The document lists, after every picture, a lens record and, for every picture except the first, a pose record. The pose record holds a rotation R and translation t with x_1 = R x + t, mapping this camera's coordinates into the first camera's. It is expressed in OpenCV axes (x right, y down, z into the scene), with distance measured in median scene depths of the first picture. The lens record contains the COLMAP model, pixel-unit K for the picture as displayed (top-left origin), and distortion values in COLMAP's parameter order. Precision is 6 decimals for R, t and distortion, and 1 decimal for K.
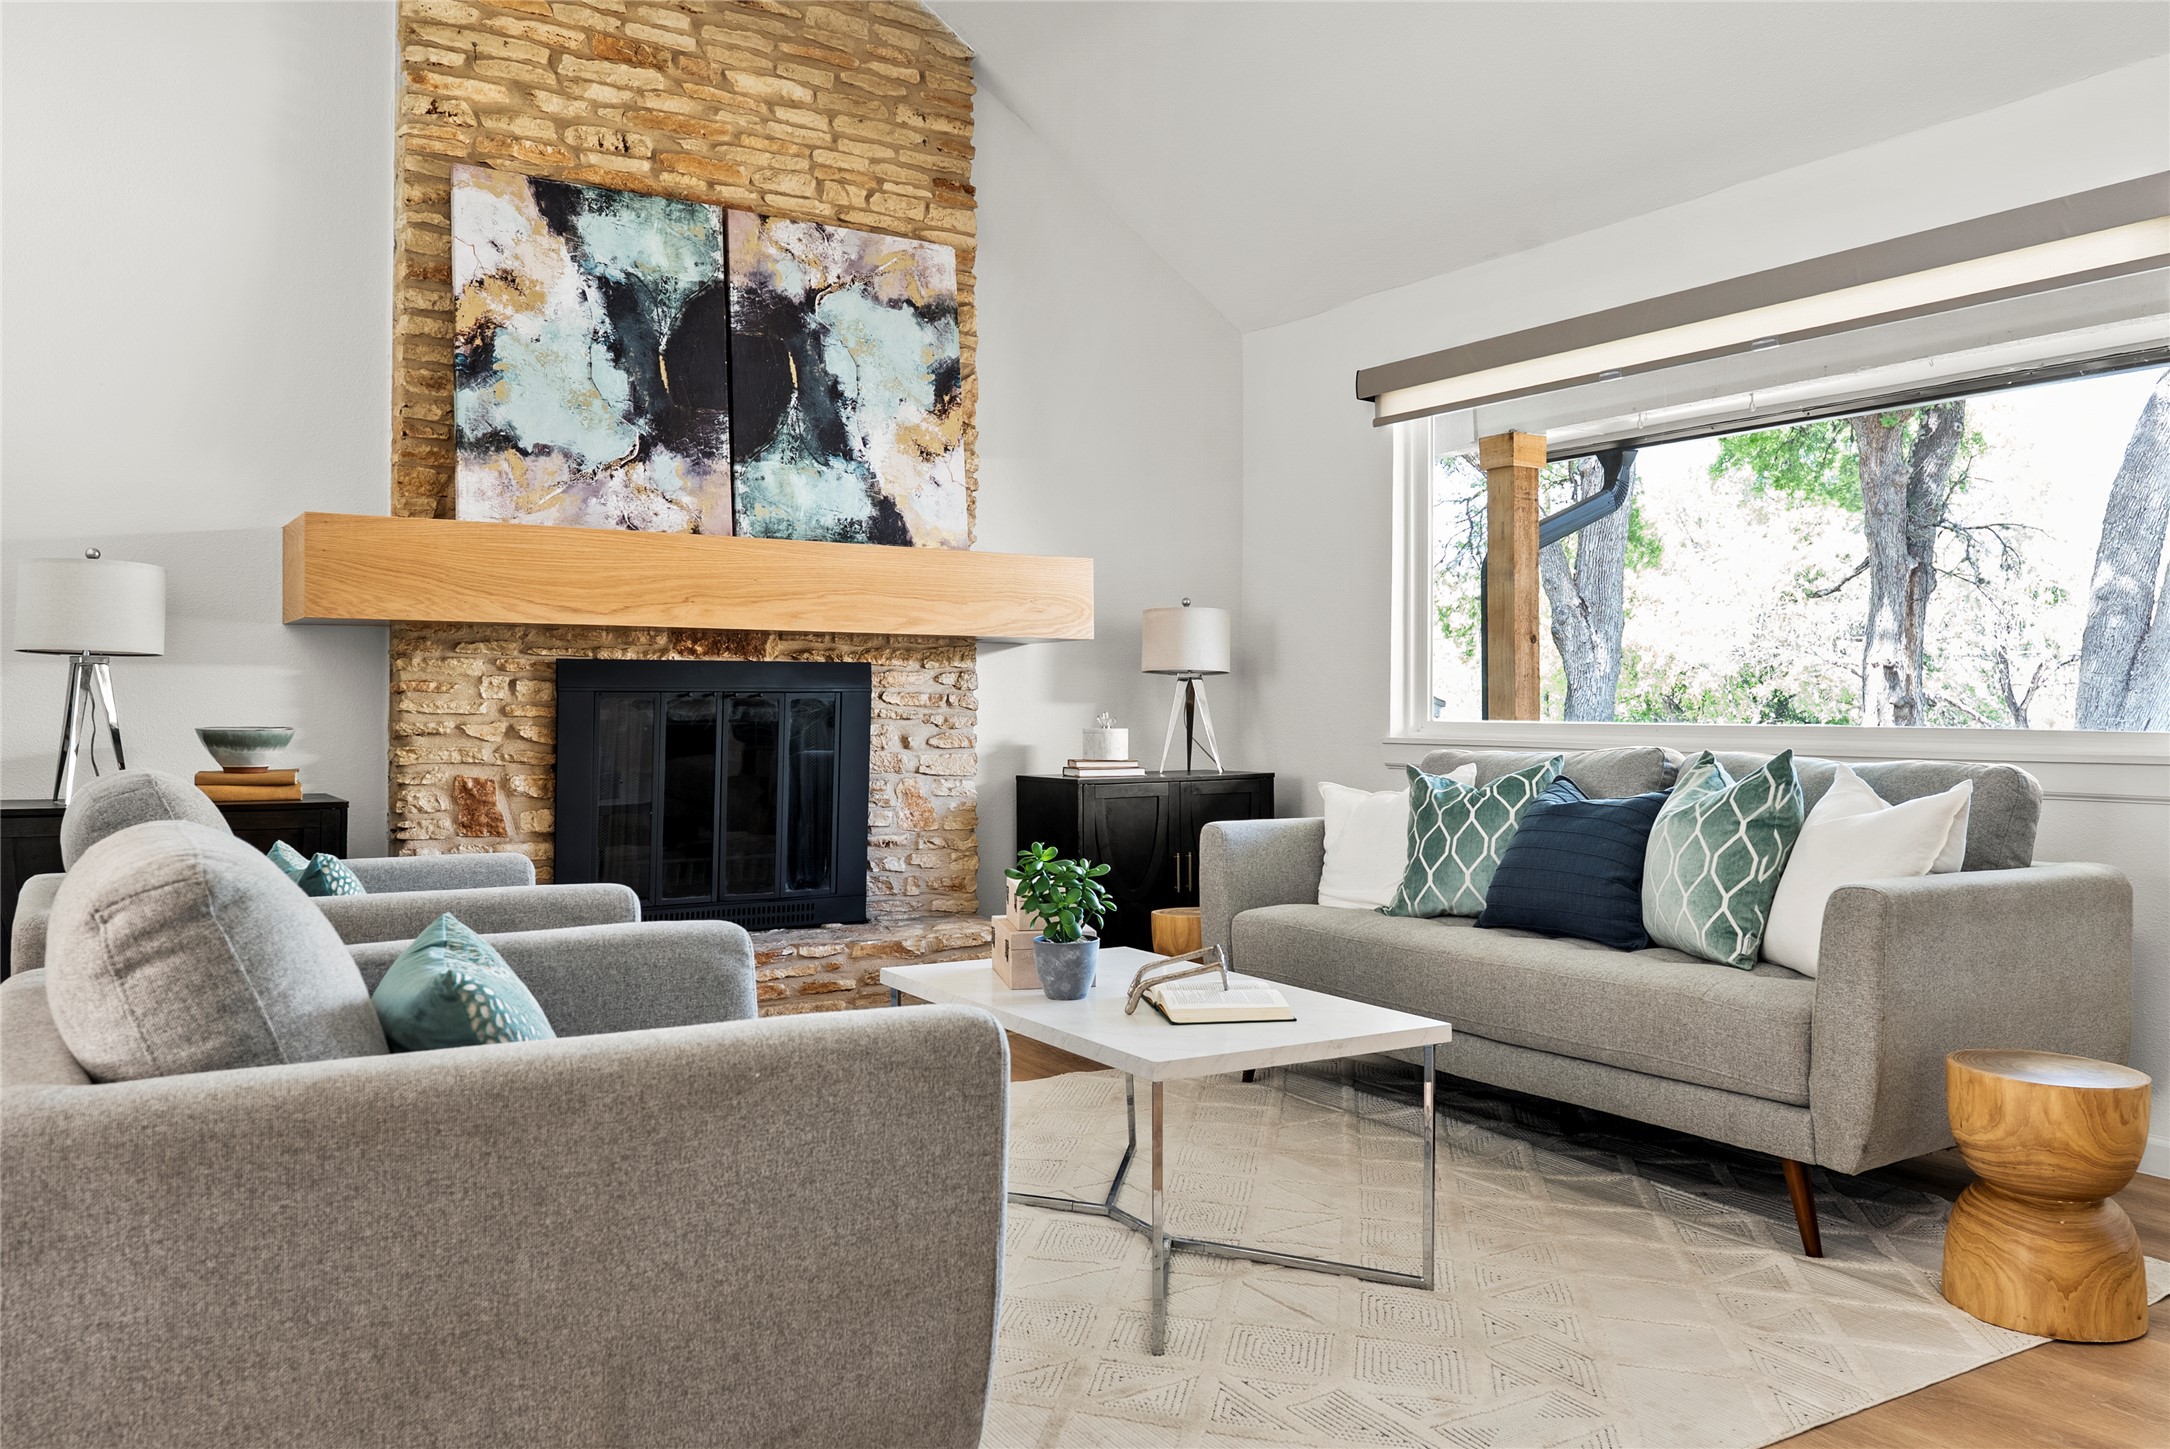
lens RADIAL K [[1657.0, 0, 1084.7], [0, 1657.0, 675.2], [0, 0, 1]] dist [-0.001945, 0.000509]
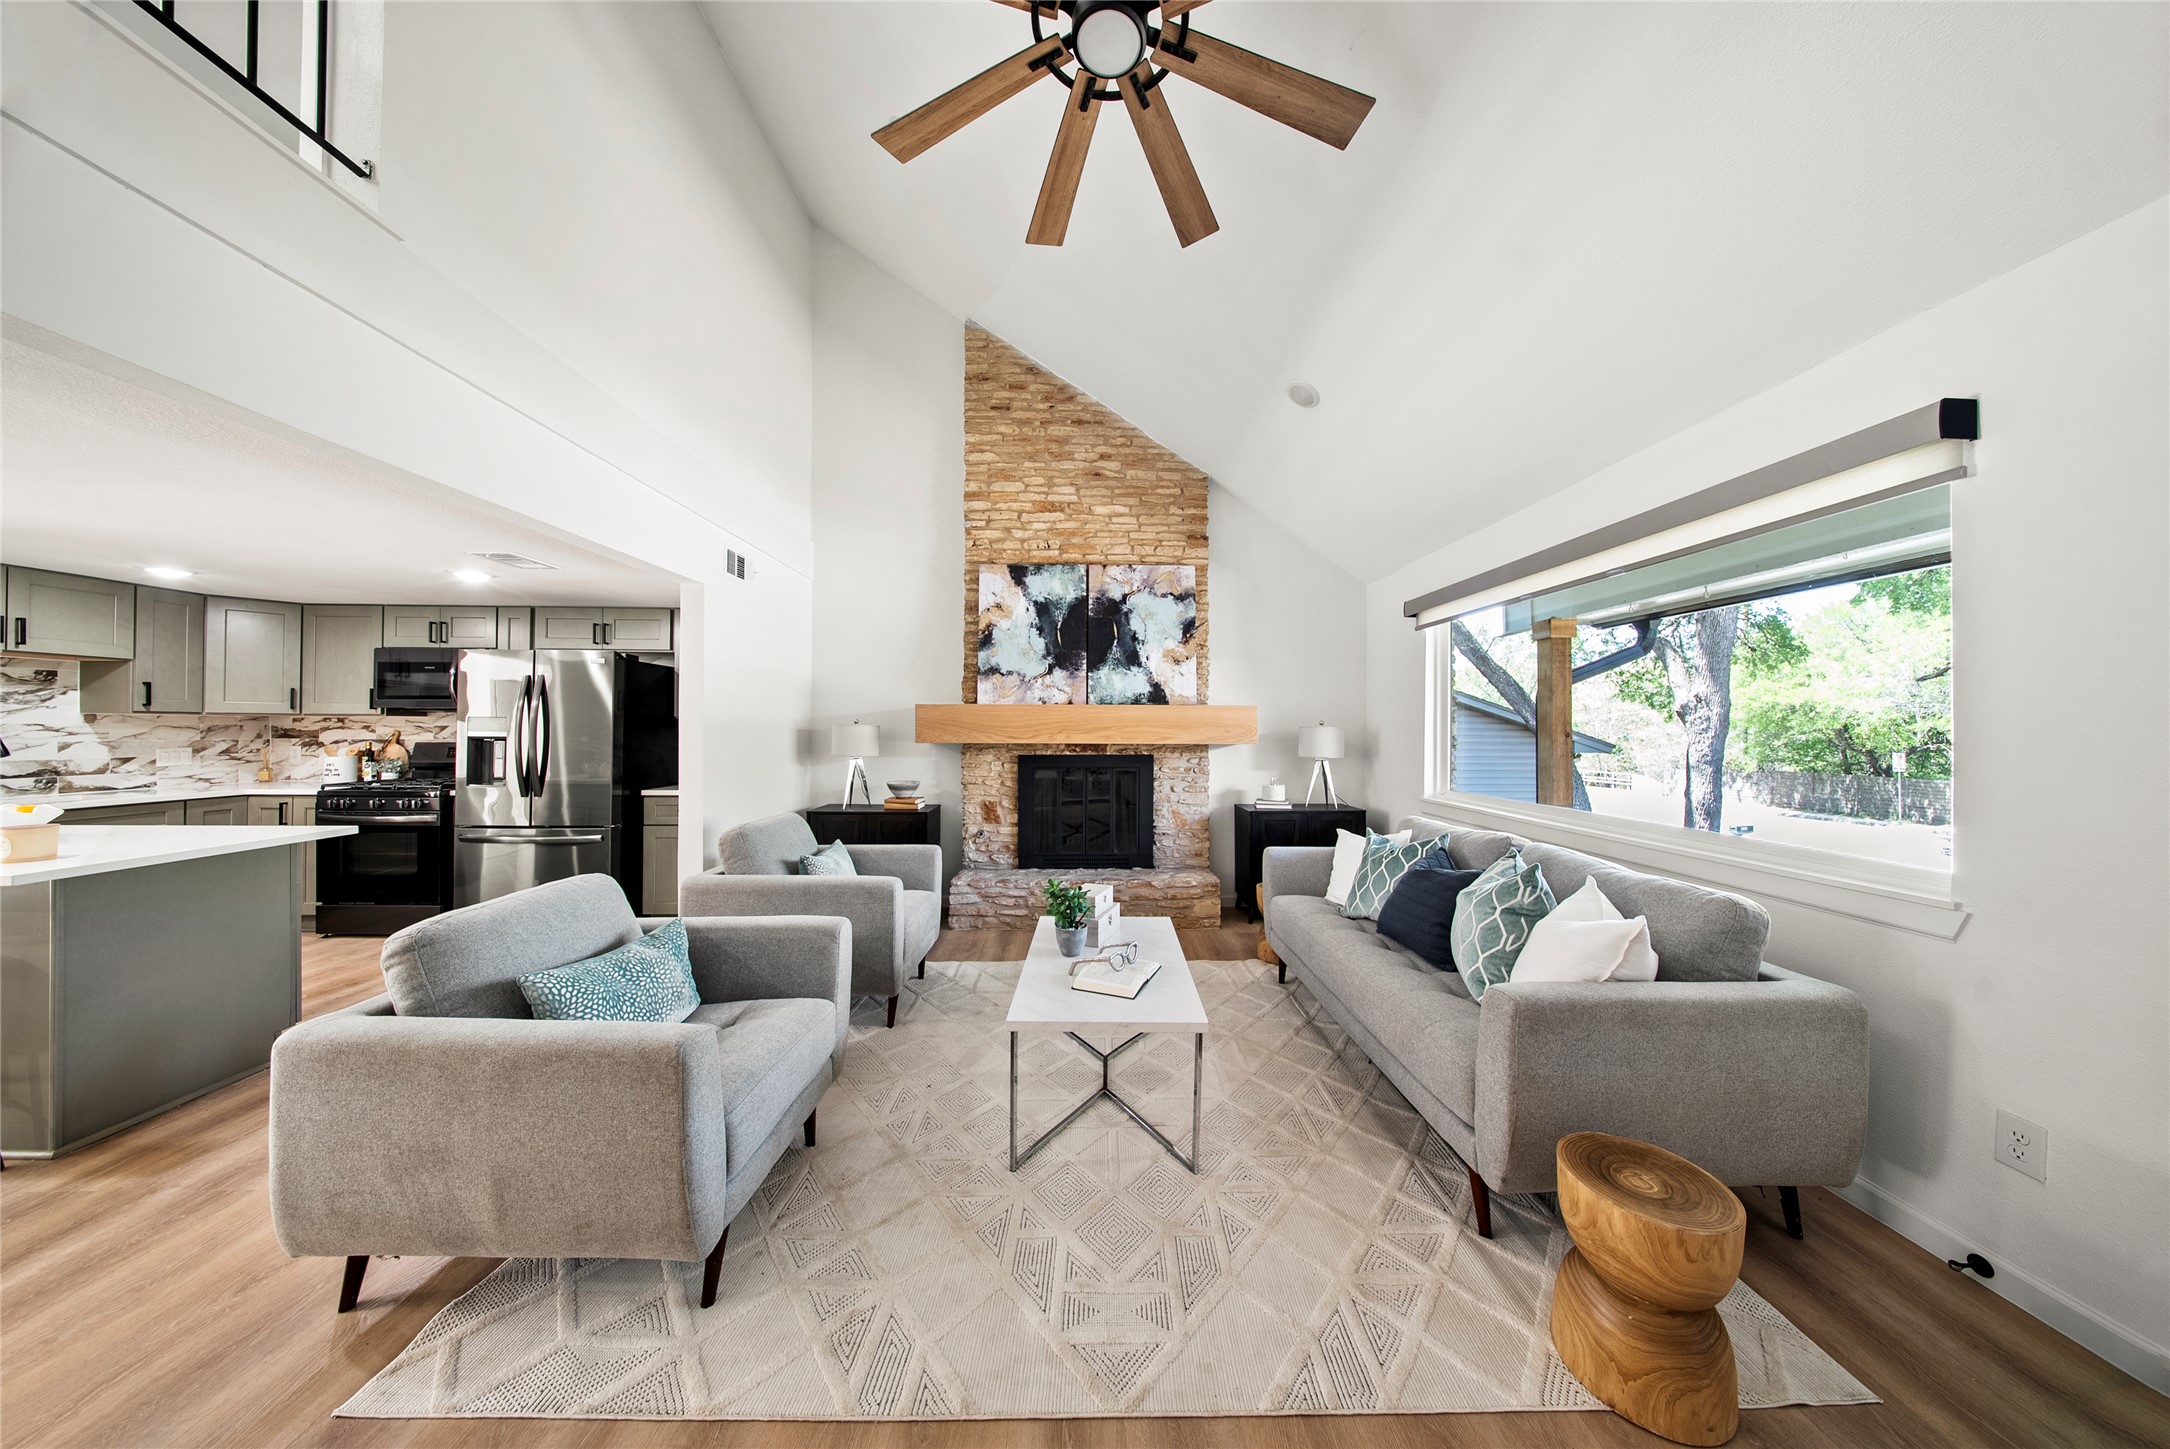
lens RADIAL K [[640.5, 0, 1085.0], [0, 640.5, 724.5], [0, 0, 1]] dist [0.000893, -0.001494]
pose [[0.854769, -0.003150, -0.519000, 0.262745], [0.008943, 0.999923, 0.008659, -0.061117], [0.518932, -0.012043, 0.854731, 0.210988]]
